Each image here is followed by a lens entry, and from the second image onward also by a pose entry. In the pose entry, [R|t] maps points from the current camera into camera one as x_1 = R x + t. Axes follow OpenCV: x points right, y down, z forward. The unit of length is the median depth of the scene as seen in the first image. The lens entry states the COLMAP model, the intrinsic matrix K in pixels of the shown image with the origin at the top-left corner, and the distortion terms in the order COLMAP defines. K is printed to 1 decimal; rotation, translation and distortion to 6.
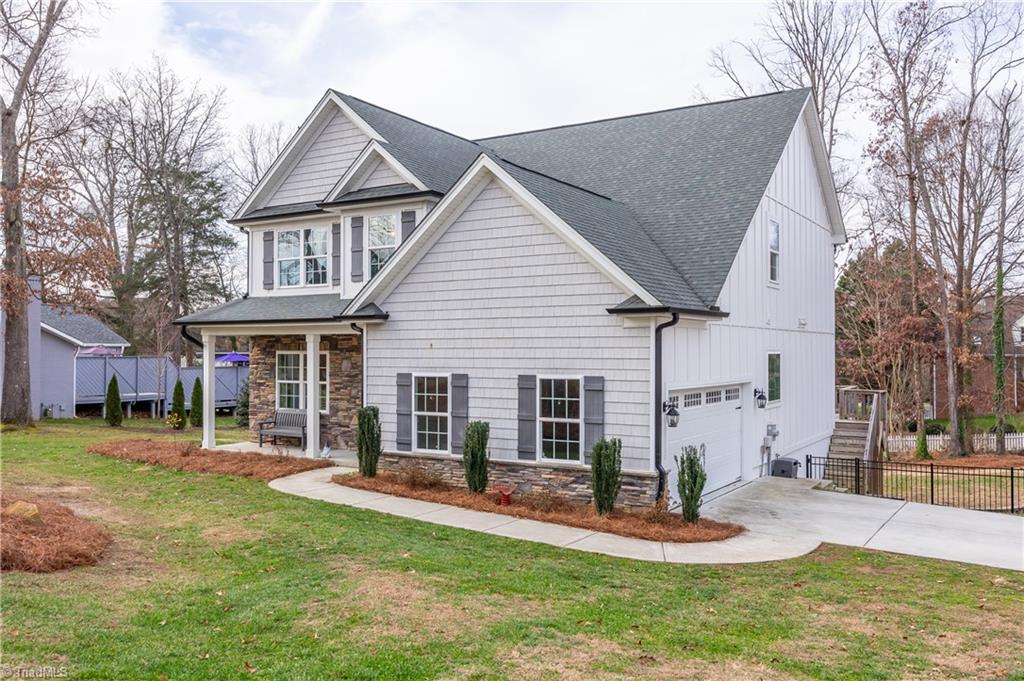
lens RADIAL K [[855.9, 0, 512.0], [0, 855.9, 340.5], [0, 0, 1]] dist [-0.005749, 0.004120]
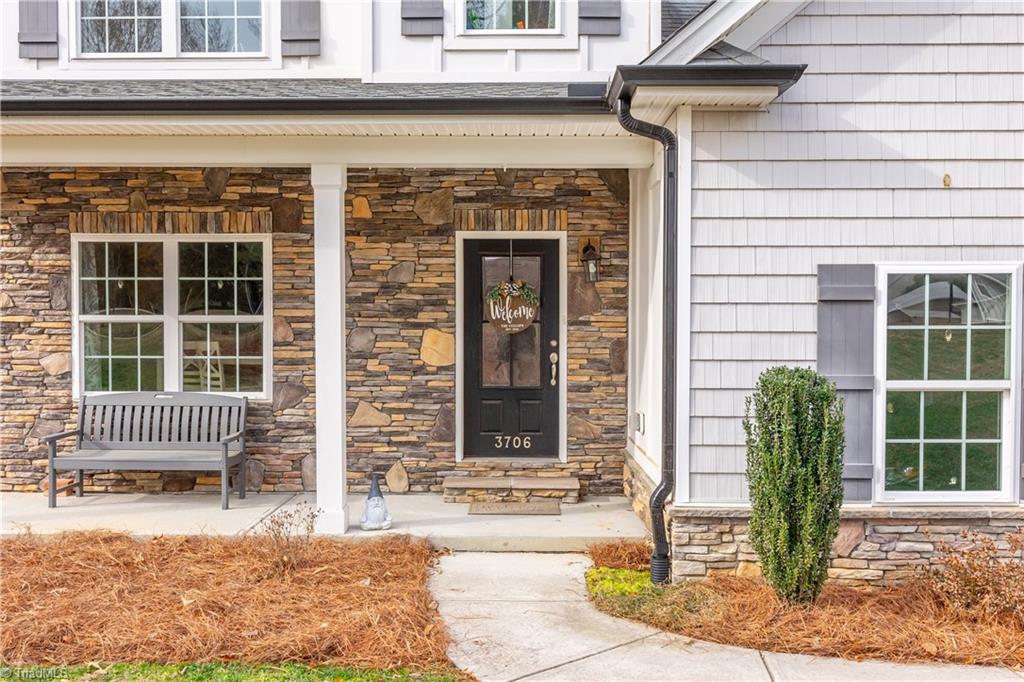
lens RADIAL K [[867.7, 0, 512.0], [0, 867.7, 341.0], [0, 0, 1]] dist [-0.007483, 0.002840]
pose [[0.854229, -0.013019, 0.519734, -0.402237], [-0.007462, 0.999276, 0.037295, 0.055443], [-0.519844, -0.035736, 0.853513, 0.776531]]
